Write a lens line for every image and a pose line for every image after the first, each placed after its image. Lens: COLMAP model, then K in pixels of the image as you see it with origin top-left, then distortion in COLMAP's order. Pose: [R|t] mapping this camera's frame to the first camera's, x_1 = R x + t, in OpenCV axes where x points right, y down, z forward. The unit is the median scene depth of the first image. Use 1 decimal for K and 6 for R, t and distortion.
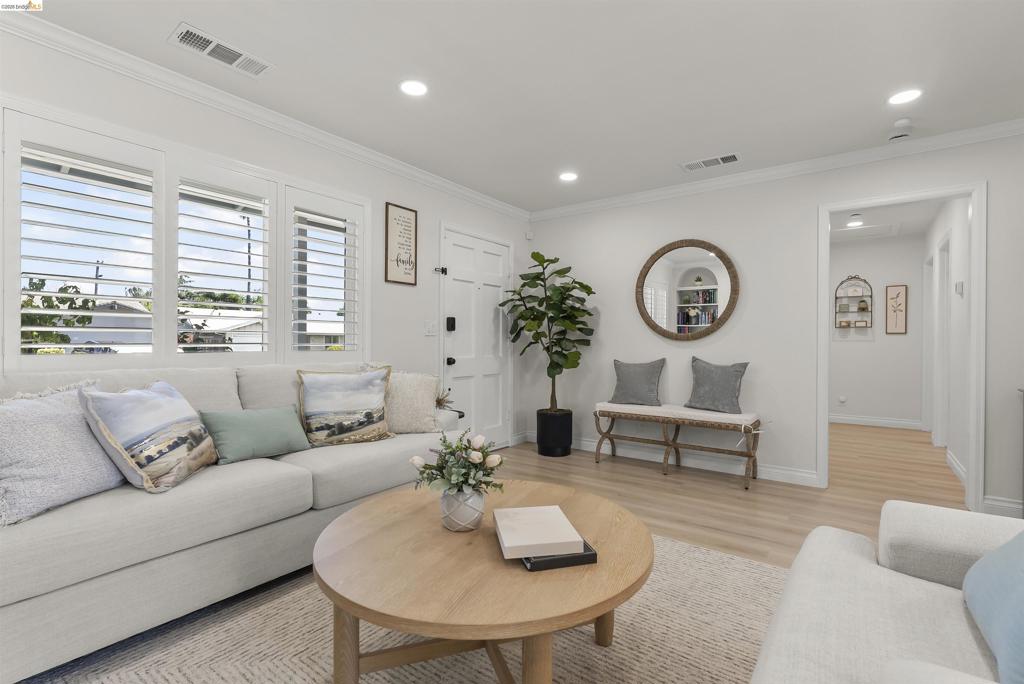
lens RADIAL K [[466.8, 0, 512.0], [0, 466.8, 342.0], [0, 0, 1]] dist [-0.009763, 0.000152]
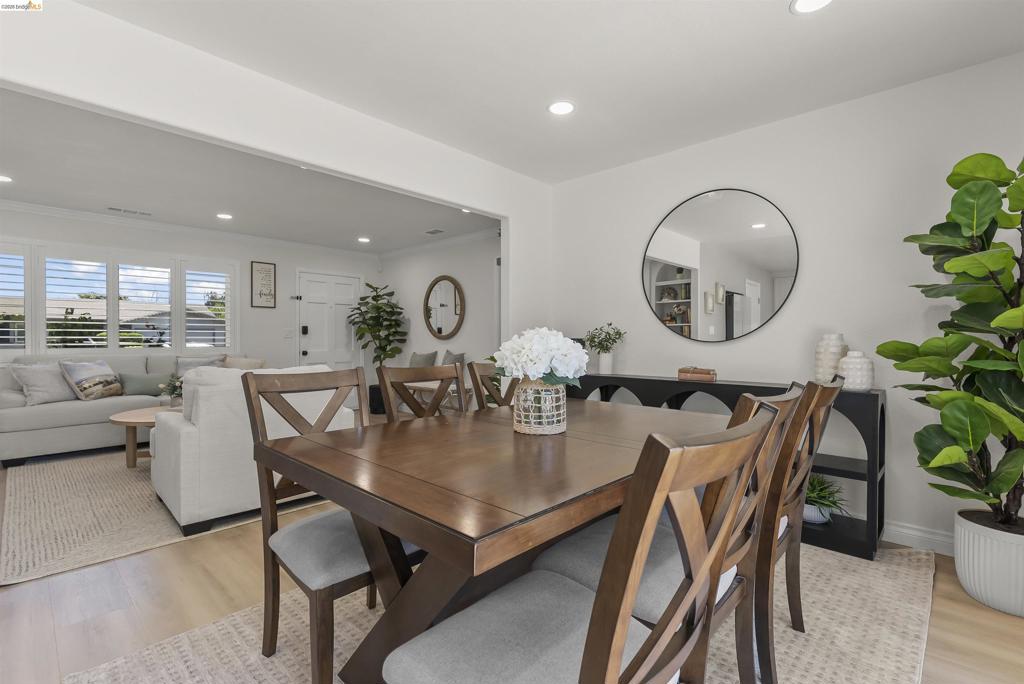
lens RADIAL K [[469.2, 0, 512.0], [0, 469.2, 342.0], [0, 0, 1]] dist [0.000981, -0.000116]
pose [[0.993431, -0.006985, -0.114221, 1.006642], [0.007681, 0.999955, 0.005652, -0.001142], [0.114177, -0.006493, 0.993439, -0.708175]]
